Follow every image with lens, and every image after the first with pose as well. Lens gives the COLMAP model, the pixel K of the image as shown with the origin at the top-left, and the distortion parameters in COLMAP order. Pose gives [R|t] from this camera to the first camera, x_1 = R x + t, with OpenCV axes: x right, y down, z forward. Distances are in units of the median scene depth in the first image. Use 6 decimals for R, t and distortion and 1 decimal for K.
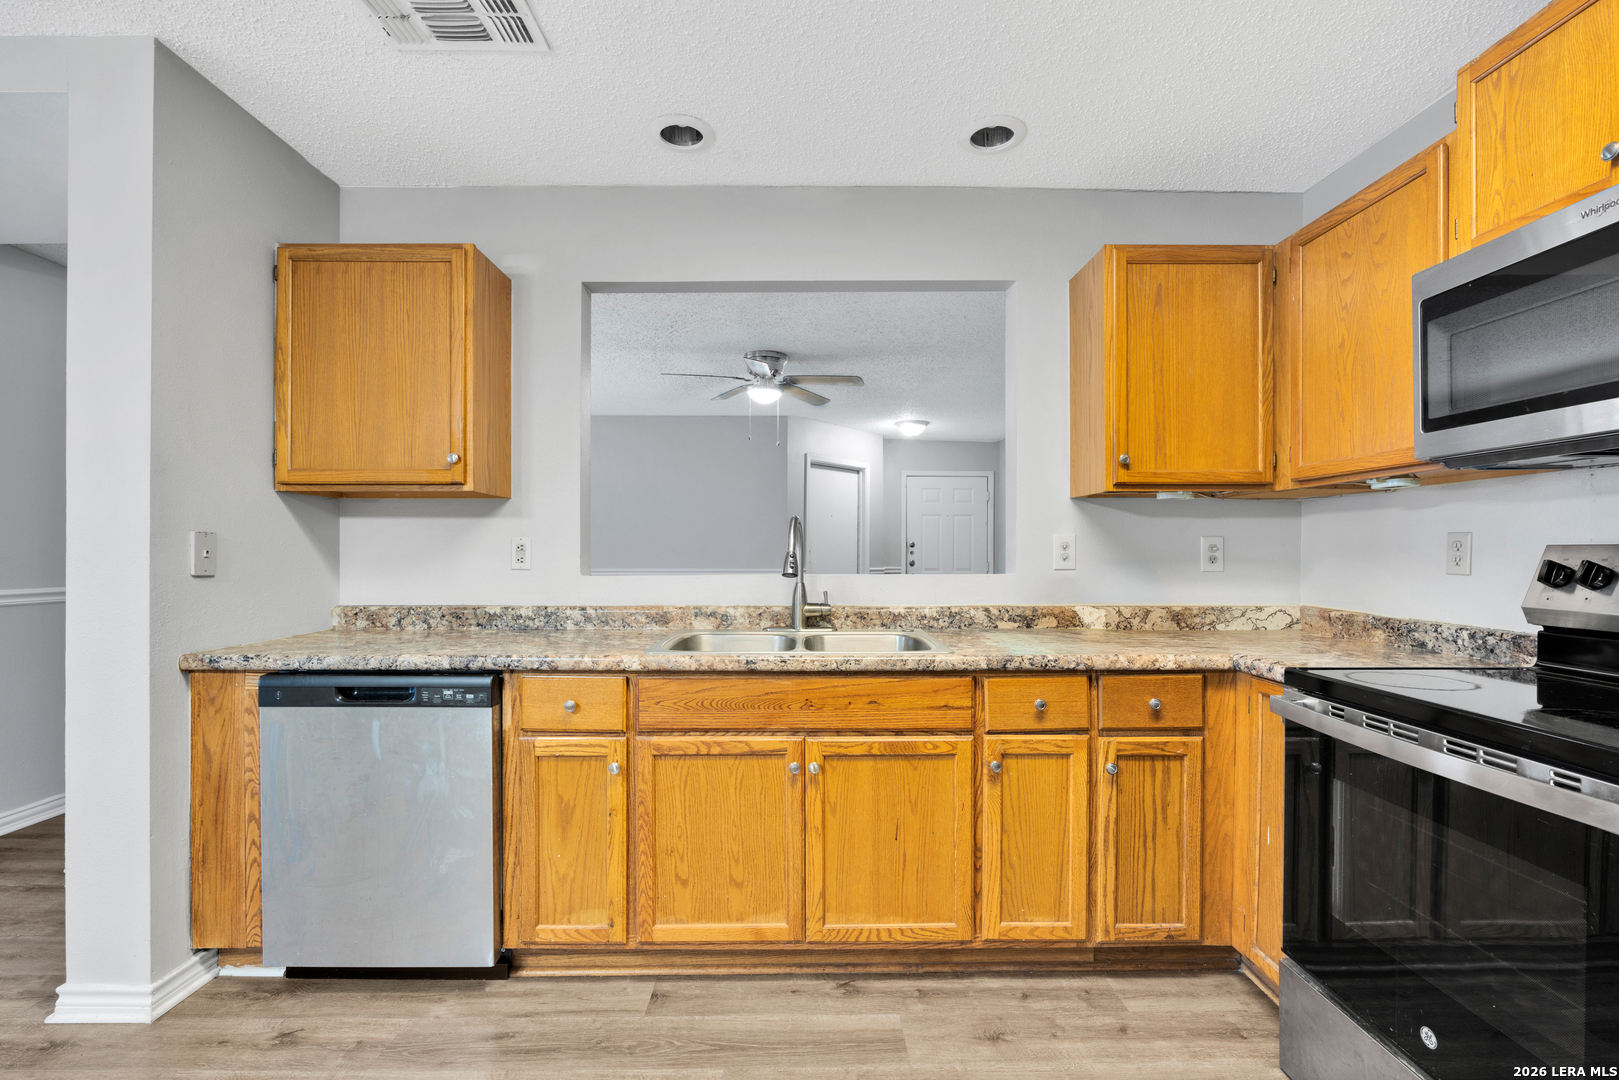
lens RADIAL K [[726.3, 0, 803.4], [0, 726.3, 551.0], [0, 0, 1]] dist [-0.004552, 0.002090]
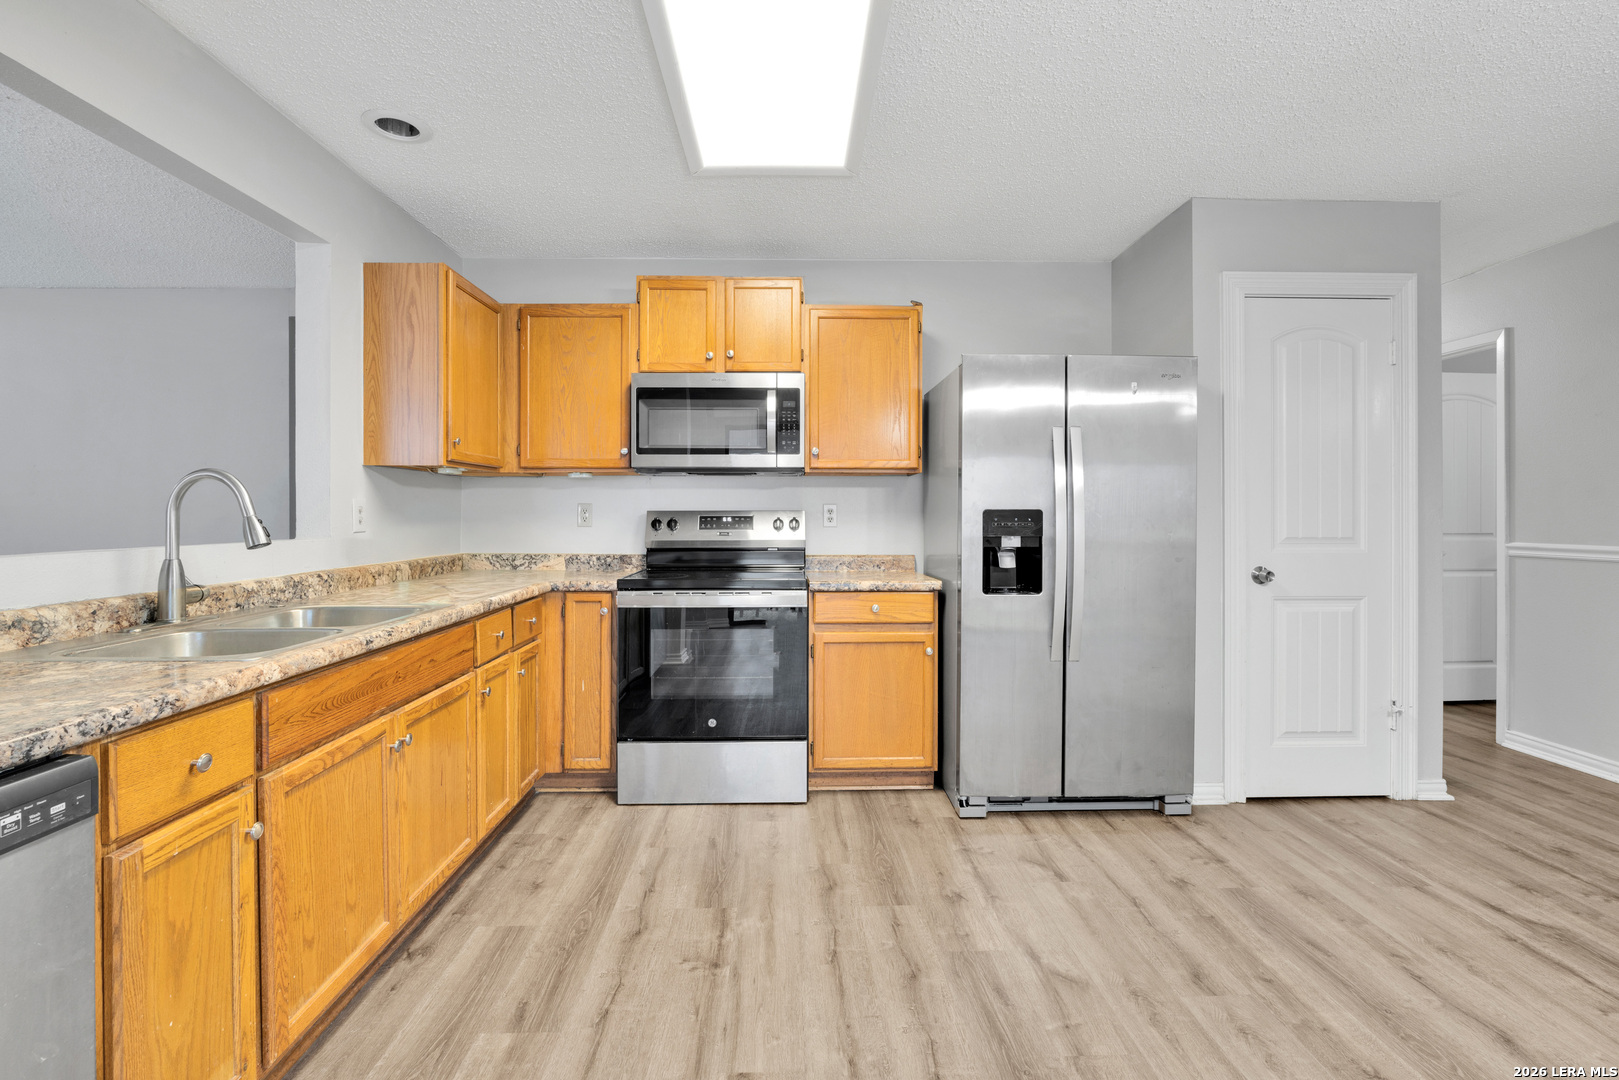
lens RADIAL K [[726.3, 0, 812.6], [0, 726.3, 514.7], [0, 0, 1]] dist [-0.004552, 0.002090]
pose [[-0.032907, -0.002850, 0.999454, -0.956788], [0.003264, 0.999990, 0.002959, -0.001013], [-0.999453, 0.003359, -0.032897, 0.490352]]
